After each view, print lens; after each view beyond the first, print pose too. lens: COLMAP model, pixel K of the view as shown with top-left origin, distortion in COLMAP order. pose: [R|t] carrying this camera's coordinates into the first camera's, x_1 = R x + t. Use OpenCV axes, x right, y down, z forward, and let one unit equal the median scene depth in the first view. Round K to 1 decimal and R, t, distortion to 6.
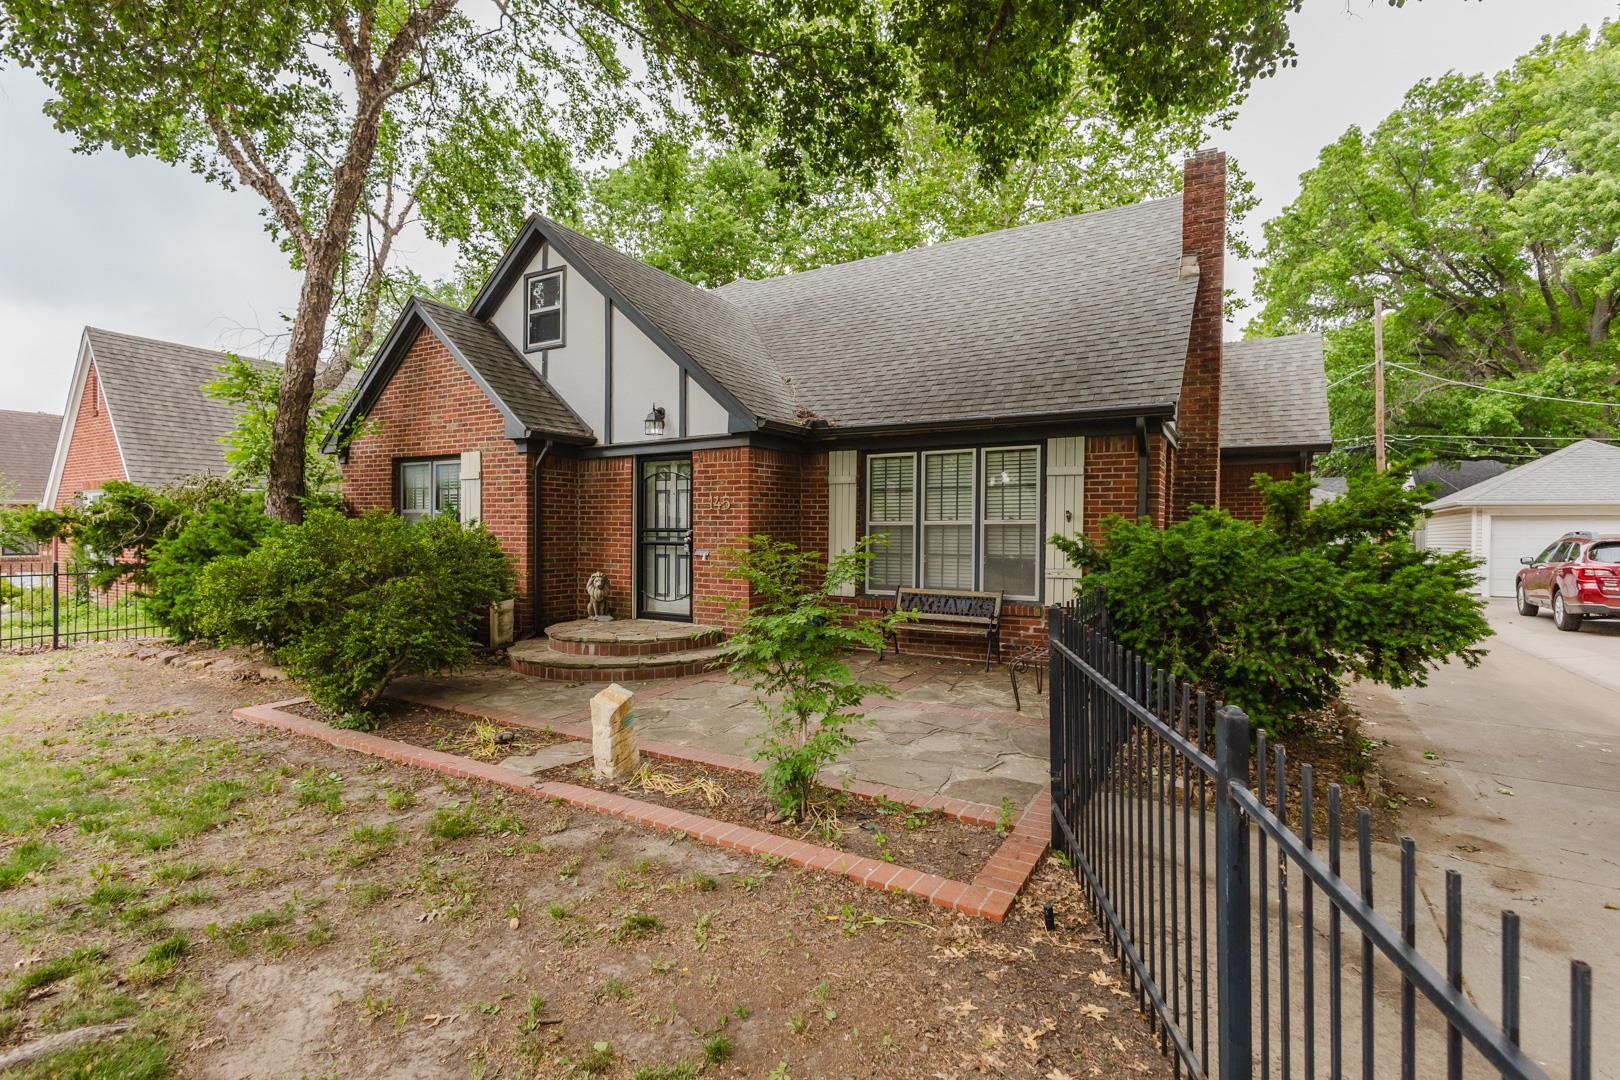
lens RADIAL K [[744.8, 0, 810.0], [0, 744.8, 540.0], [0, 0, 1]] dist [0.020405, -0.009325]
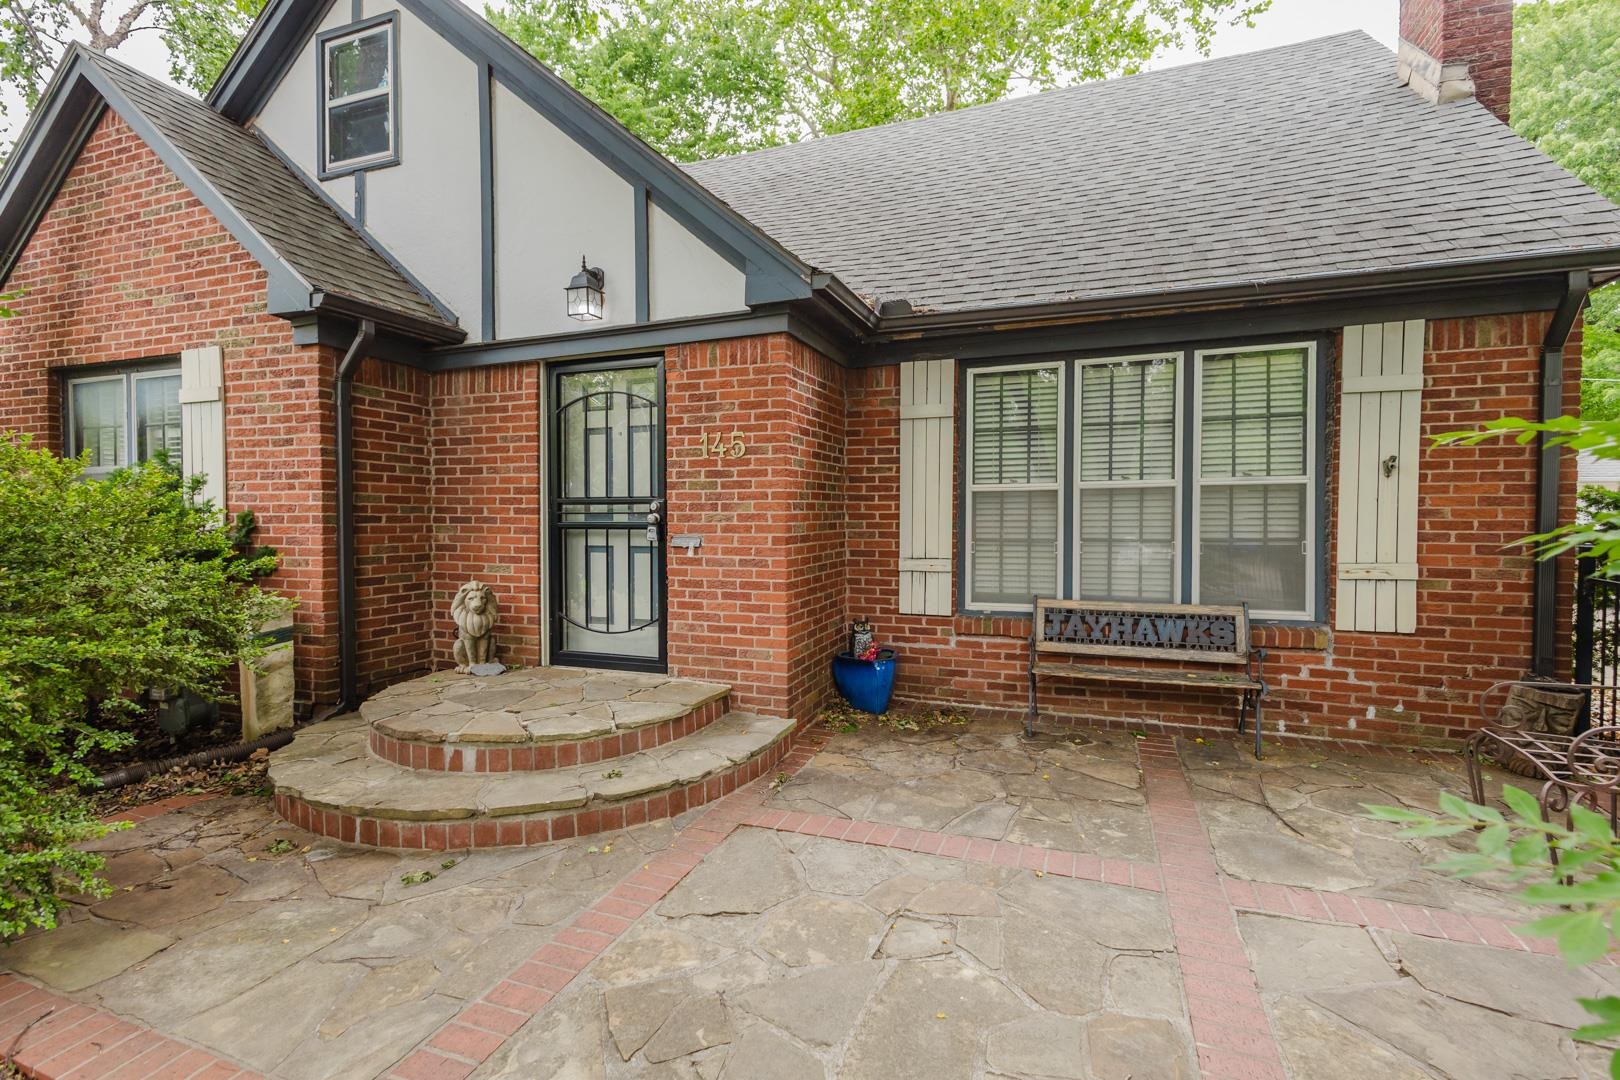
lens RADIAL K [[744.8, 0, 810.0], [0, 744.8, 540.0], [0, 0, 1]] dist [0.020405, -0.009325]
pose [[0.985685, -0.011436, 0.168212, -0.142110], [0.009001, 0.999843, 0.015231, 0.008348], [-0.168360, -0.013499, 0.985633, 0.451311]]
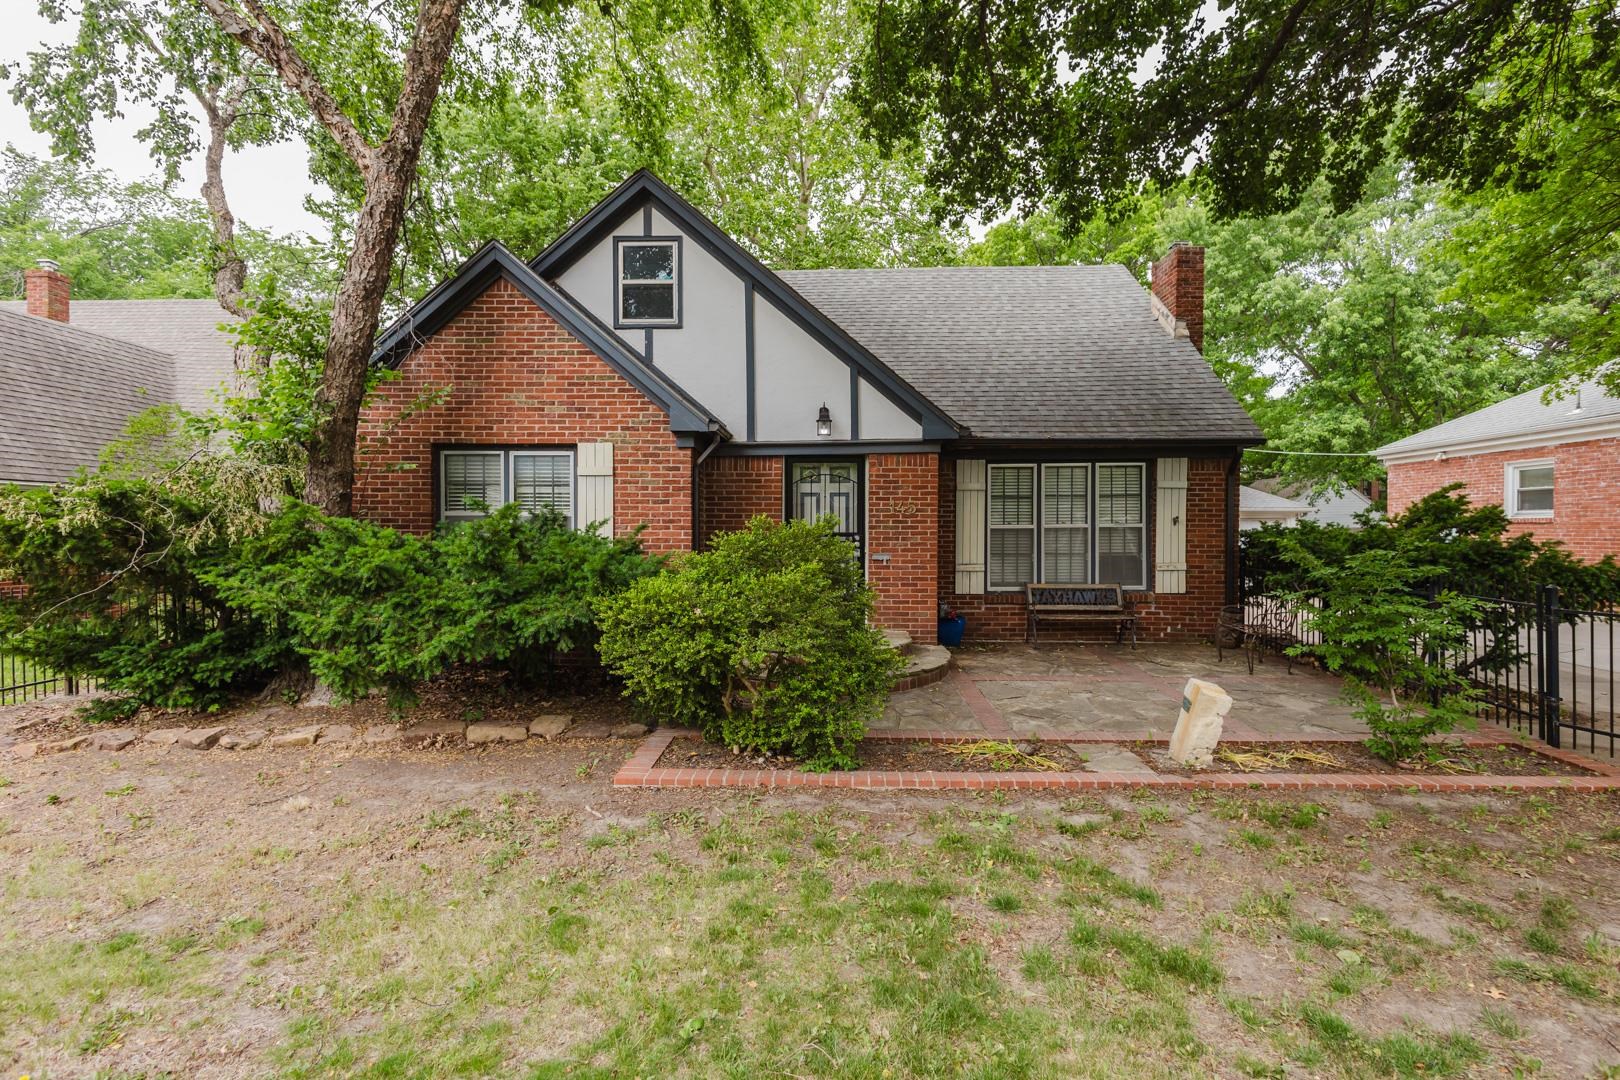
lens RADIAL K [[744.8, 0, 810.0], [0, 744.8, 540.0], [0, 0, 1]] dist [0.020405, -0.009325]
pose [[0.875468, -0.013608, 0.483085, -0.684458], [0.011504, 0.999907, 0.007318, -0.013653], [-0.483139, -0.000849, 0.875543, 0.167276]]
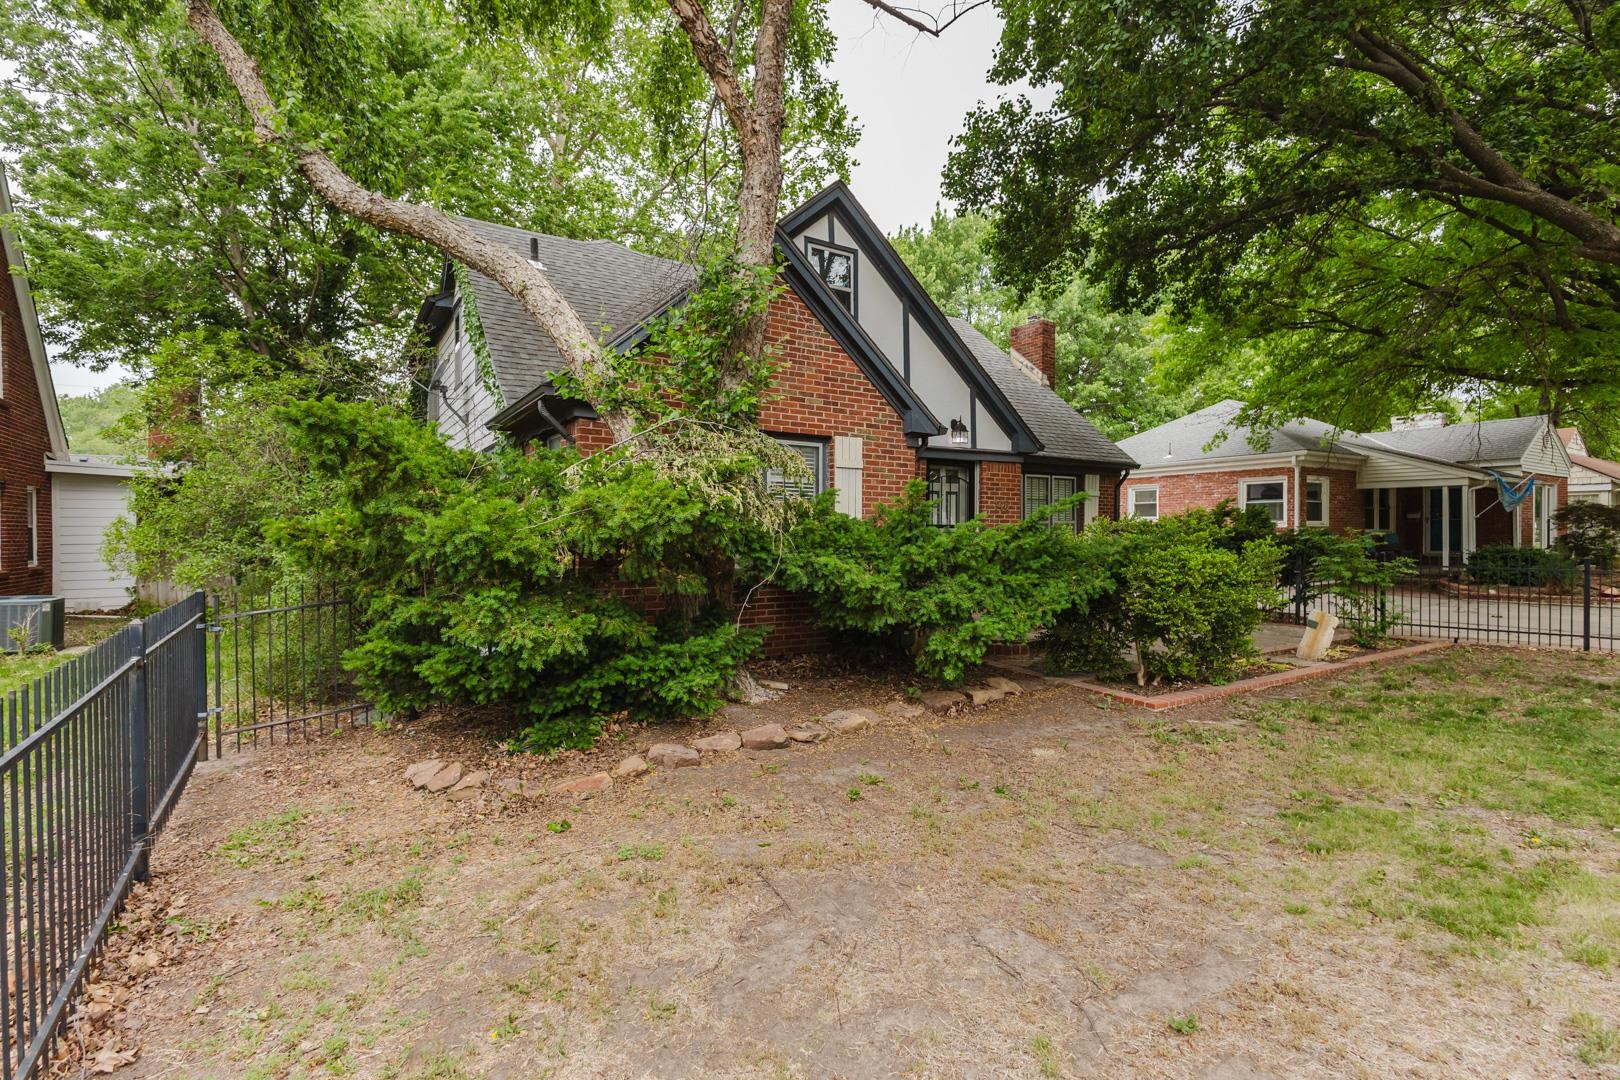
lens RADIAL K [[744.8, 0, 810.0], [0, 744.8, 540.0], [0, 0, 1]] dist [0.020405, -0.009325]
pose [[0.453337, -0.014612, 0.891220, -1.327230], [0.010865, 0.999882, 0.010867, -0.007324], [-0.891273, 0.004756, 0.453442, 0.681831]]
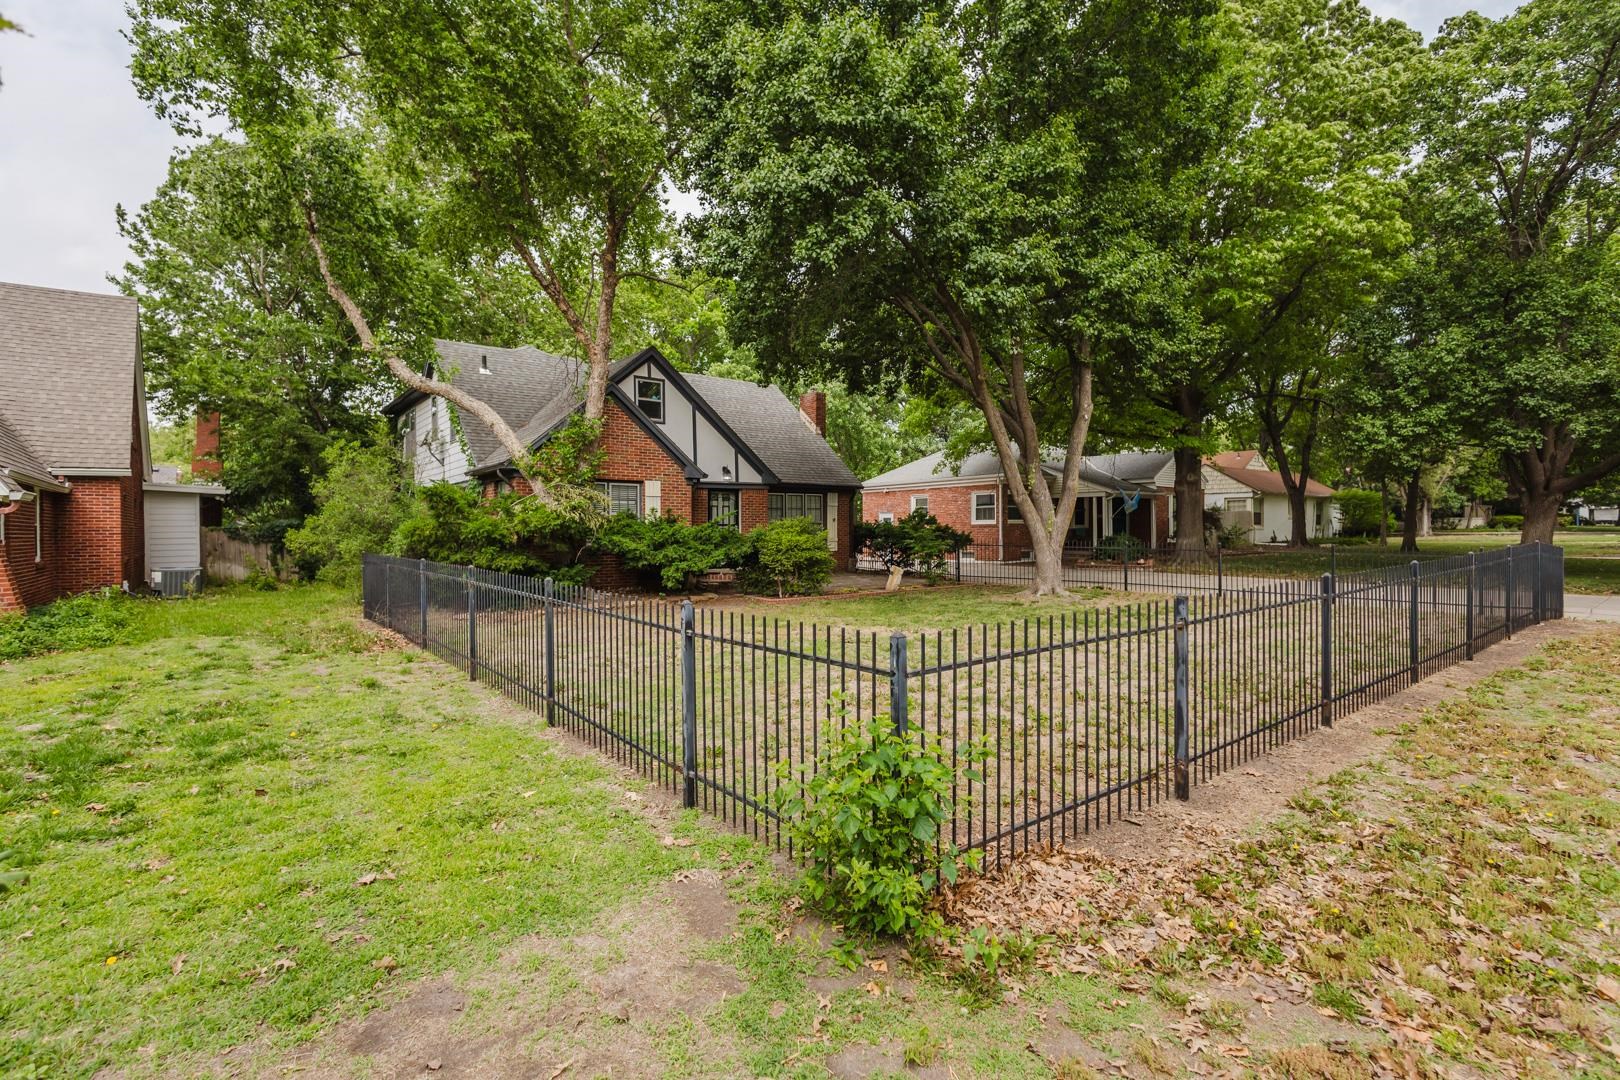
lens RADIAL K [[744.8, 0, 810.0], [0, 744.8, 540.0], [0, 0, 1]] dist [0.020405, -0.009325]
pose [[0.367216, -0.020813, 0.929903, -2.073993], [0.014051, 0.999760, 0.016828, -0.003004], [-0.930030, 0.006887, 0.367420, 0.007570]]
